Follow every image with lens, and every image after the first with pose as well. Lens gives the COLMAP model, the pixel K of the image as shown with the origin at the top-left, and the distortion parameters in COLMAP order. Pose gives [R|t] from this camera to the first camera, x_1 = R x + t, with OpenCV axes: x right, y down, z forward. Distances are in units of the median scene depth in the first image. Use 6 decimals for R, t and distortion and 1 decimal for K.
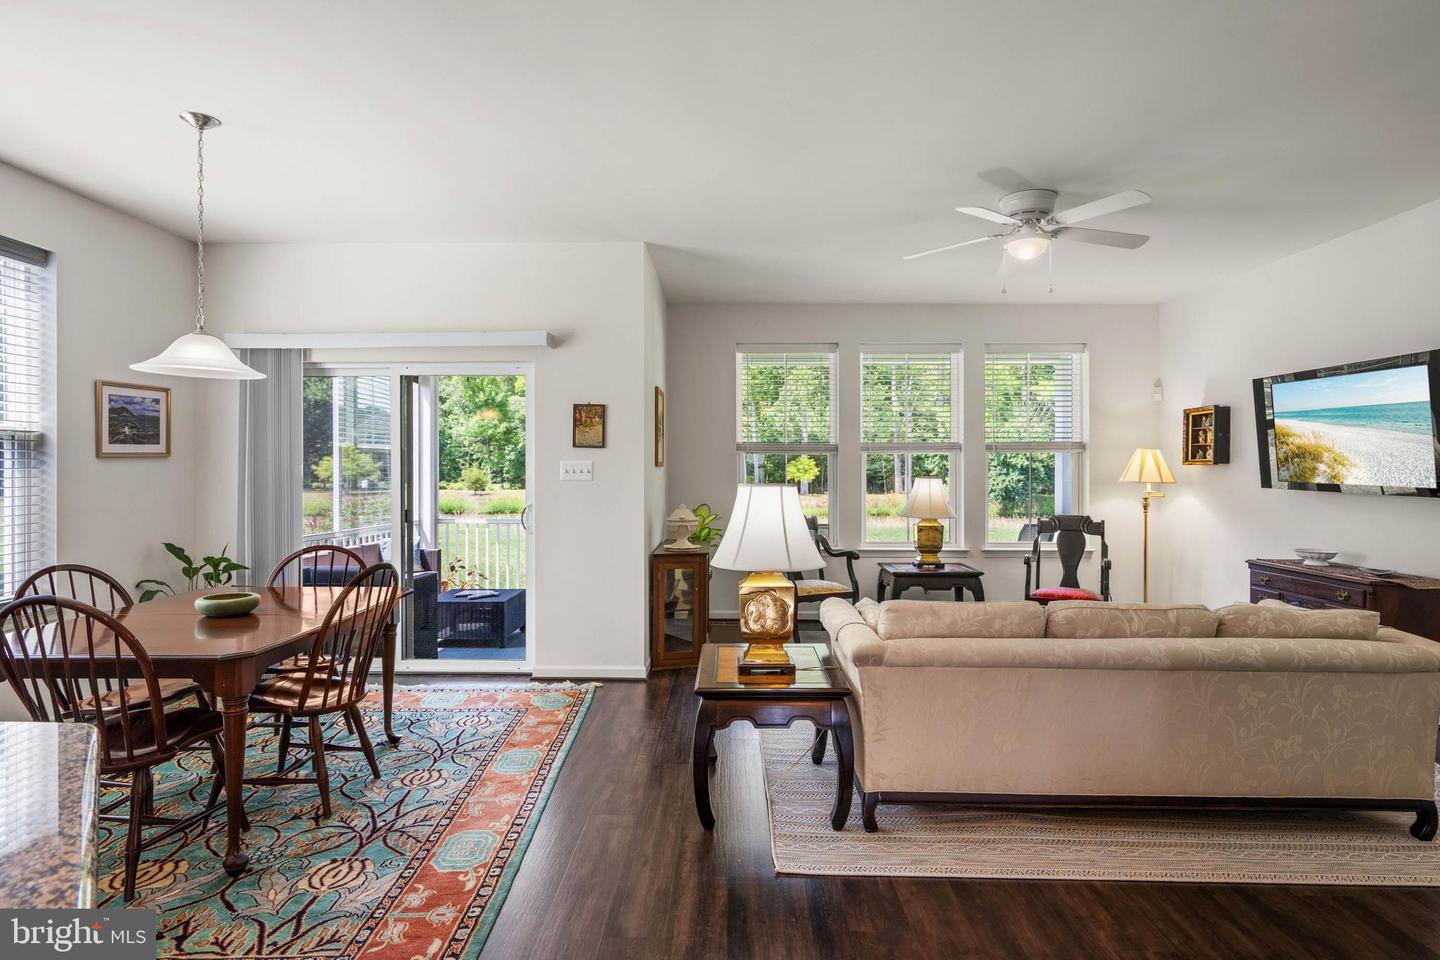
lens RADIAL K [[746.3, 0, 717.9], [0, 746.3, 465.9], [0, 0, 1]] dist [0.001279, 0.000292]
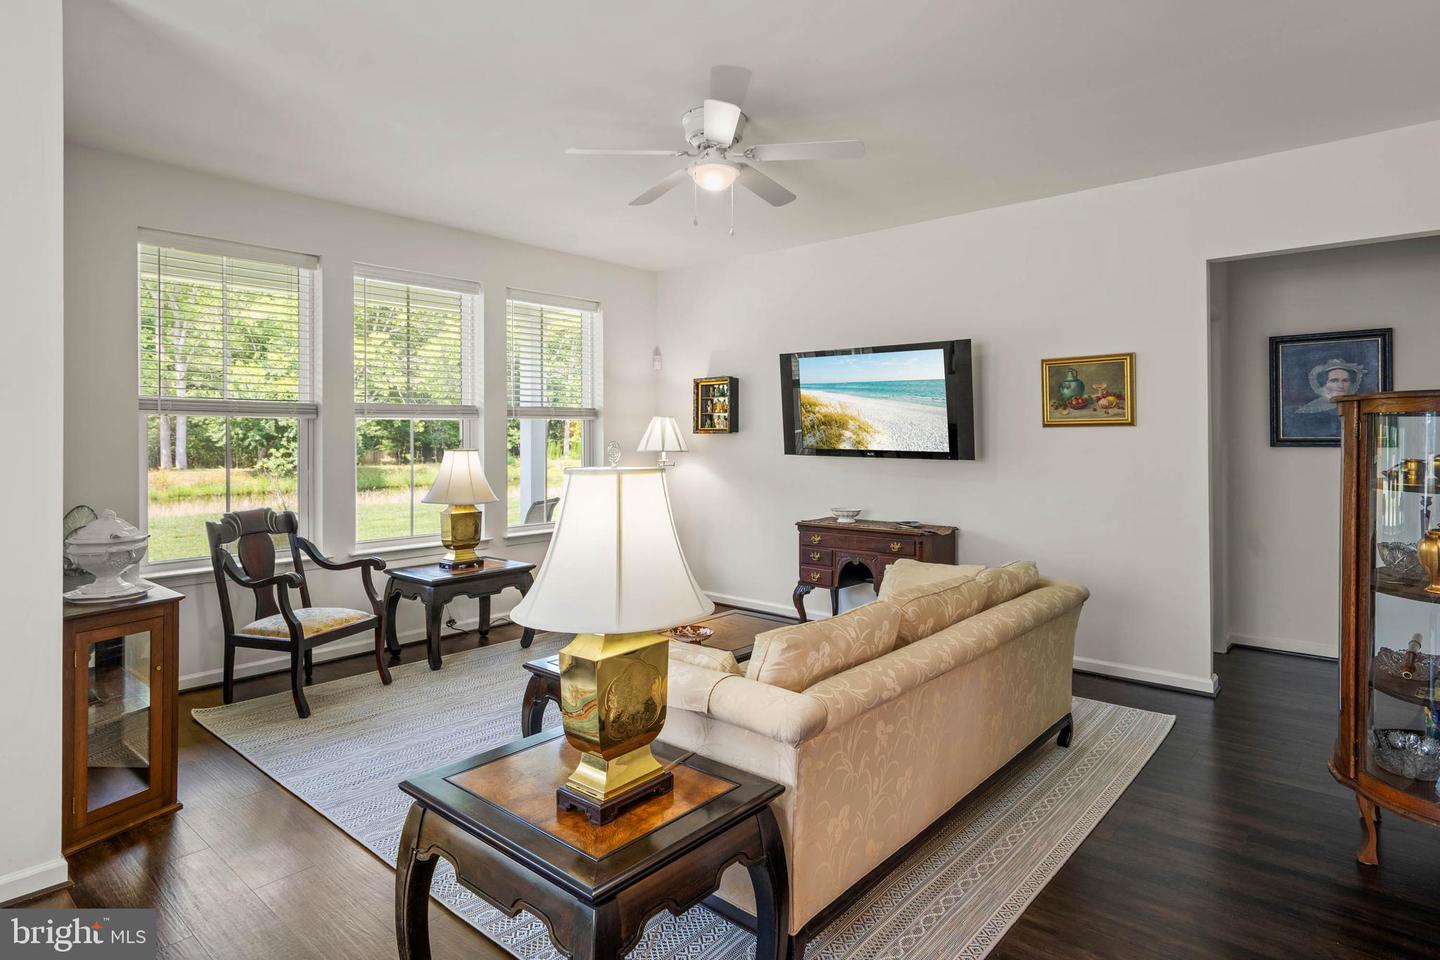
lens RADIAL K [[786.3, 0, 728.3], [0, 786.3, 429.1], [0, 0, 1]] dist [-0.001281, -0.000637]
pose [[0.638925, 0.002813, 0.769264, -0.178632], [0.002526, 0.999980, -0.005754, -0.000874], [-0.769265, 0.005620, 0.638906, 0.292259]]
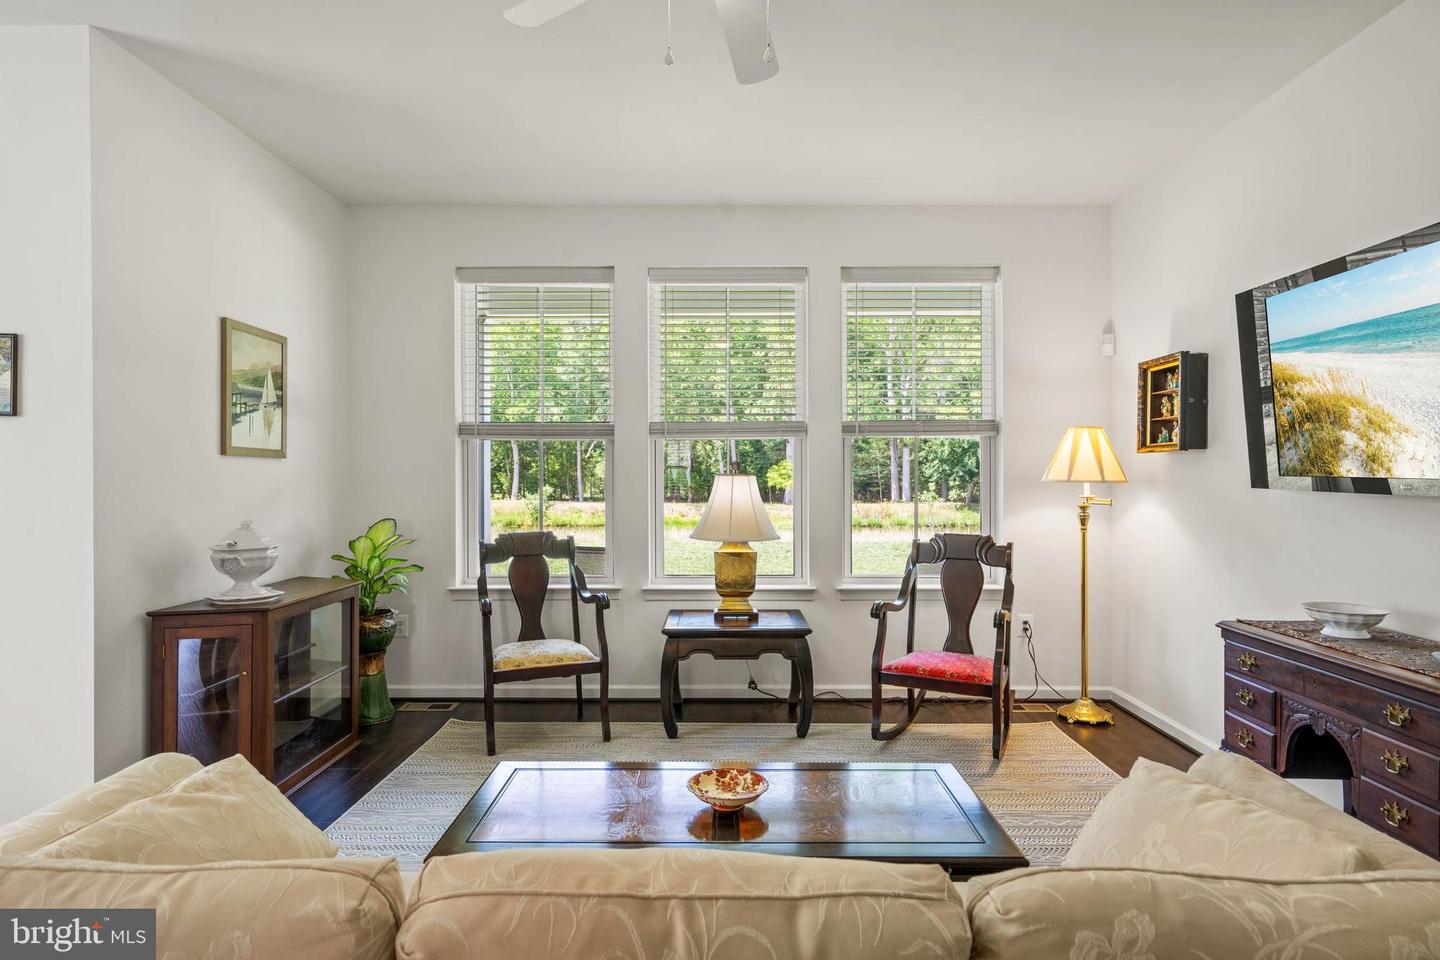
lens RADIAL K [[819.1, 0, 721.6], [0, 819.1, 474.9], [0, 0, 1]] dist [0.004807, 0.000064]
pose [[0.999905, -0.002898, 0.013483, 0.281512], [0.002863, 0.999992, 0.002646, 0.014898], [-0.013491, -0.002607, 0.999906, 0.340646]]
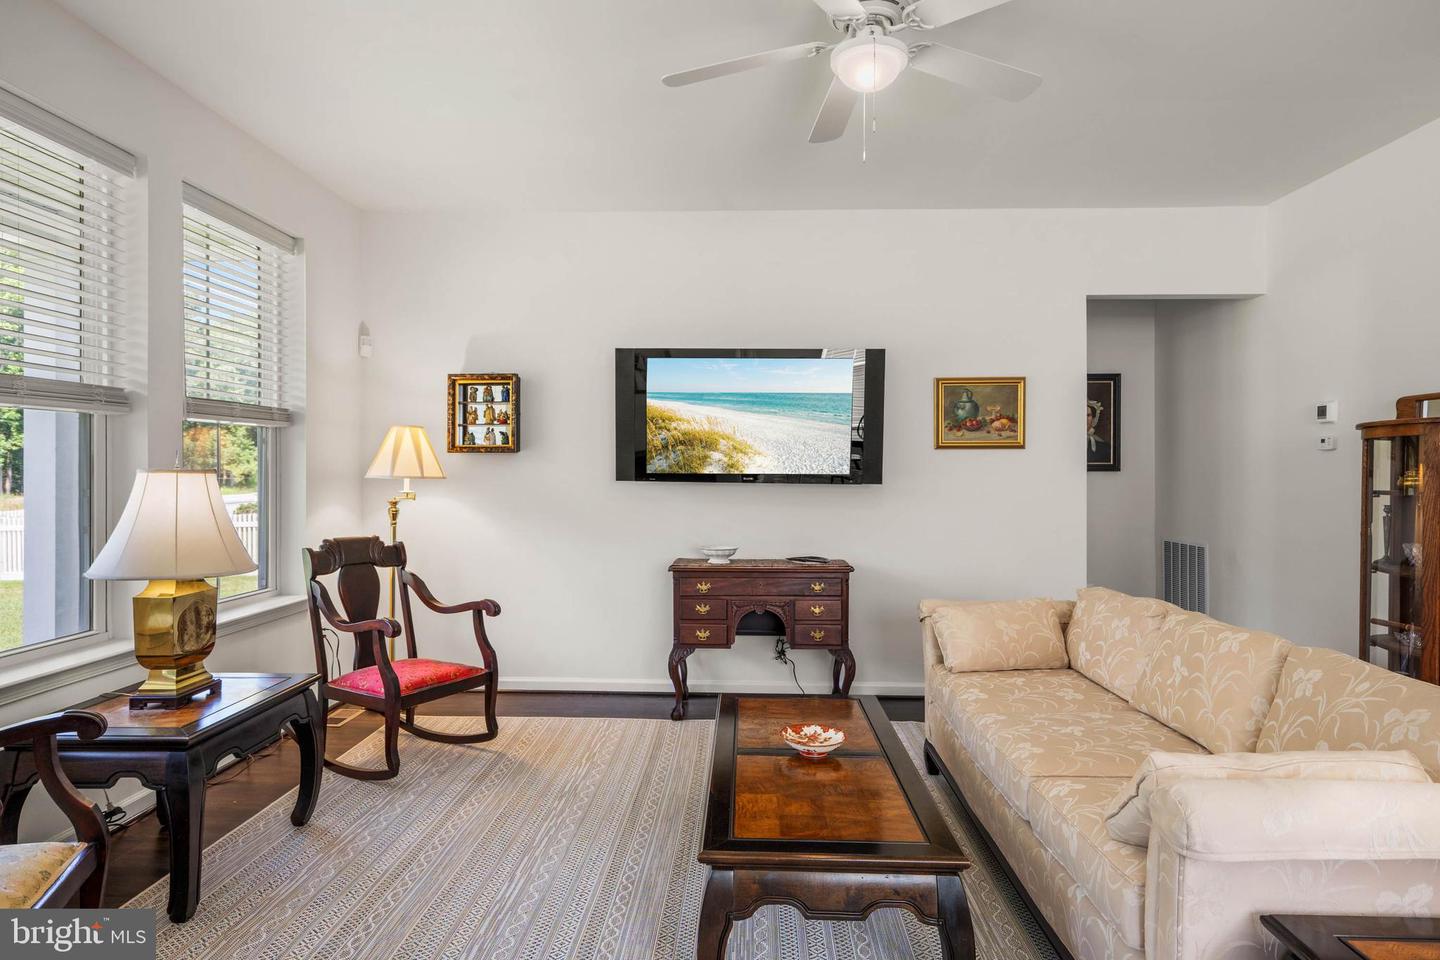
lens RADIAL K [[819.1, 0, 721.6], [0, 819.1, 474.9], [0, 0, 1]] dist [0.004807, 0.000064]
pose [[0.014019, -0.006829, 0.999878, -0.156187], [-0.004039, 0.999968, 0.006886, 0.014219], [-0.999894, -0.004135, 0.013991, 0.764258]]
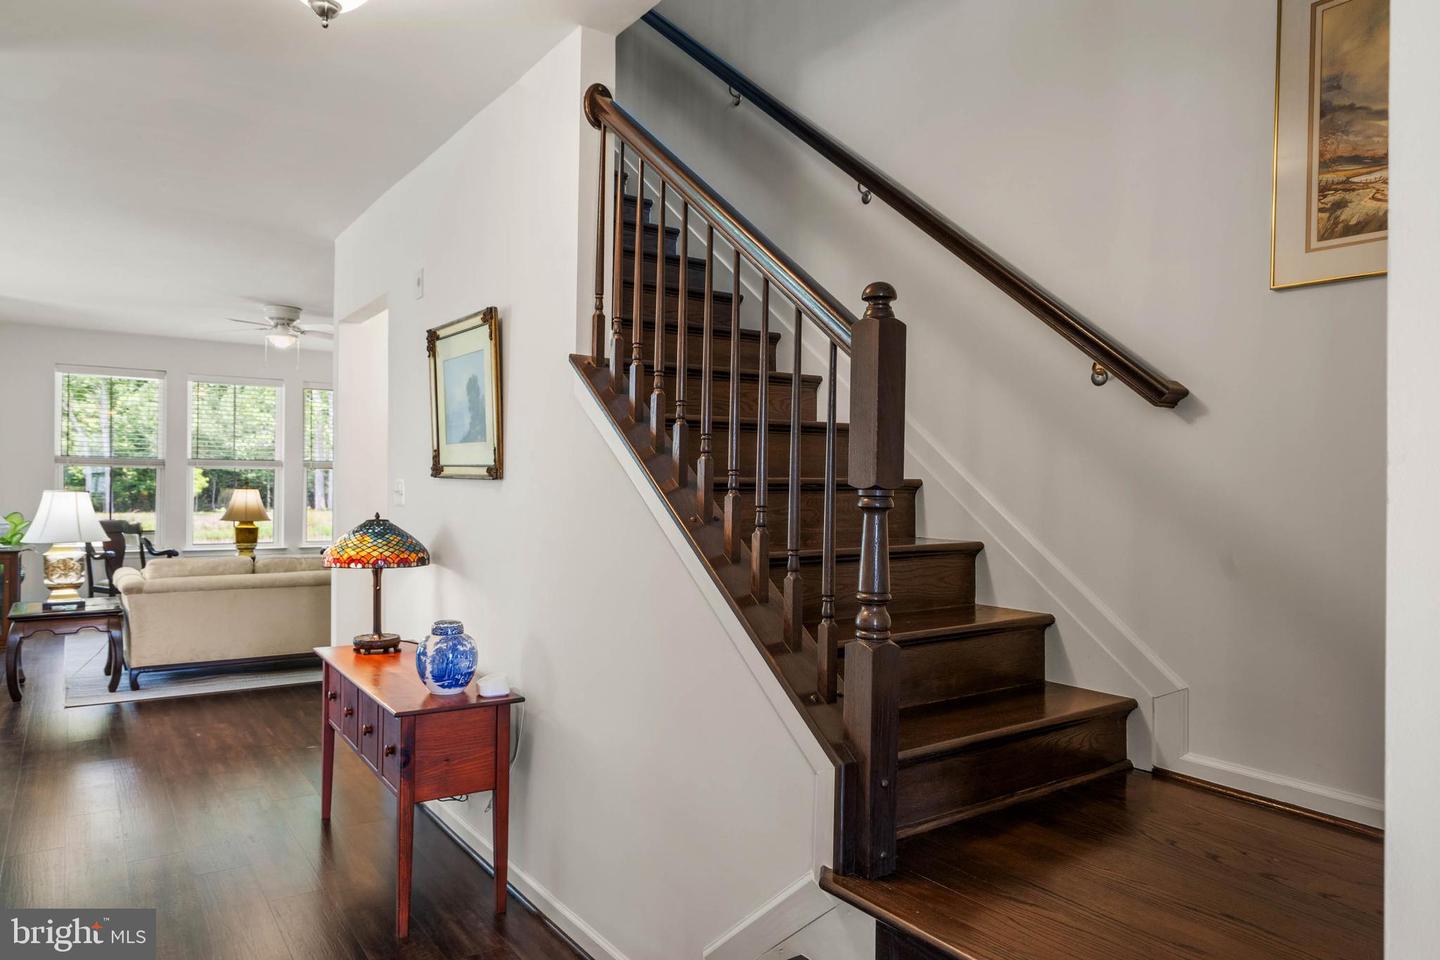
lens RADIAL K [[914.9, 0, 720.0], [0, 914.9, 480.0], [0, 0, 1]] dist [0.003979, 0.001303]
pose [[0.804637, 0.009778, 0.593687, 0.013585], [-0.011818, 0.999930, -0.000450, -0.007792], [-0.593650, -0.006654, 0.804696, -0.742044]]
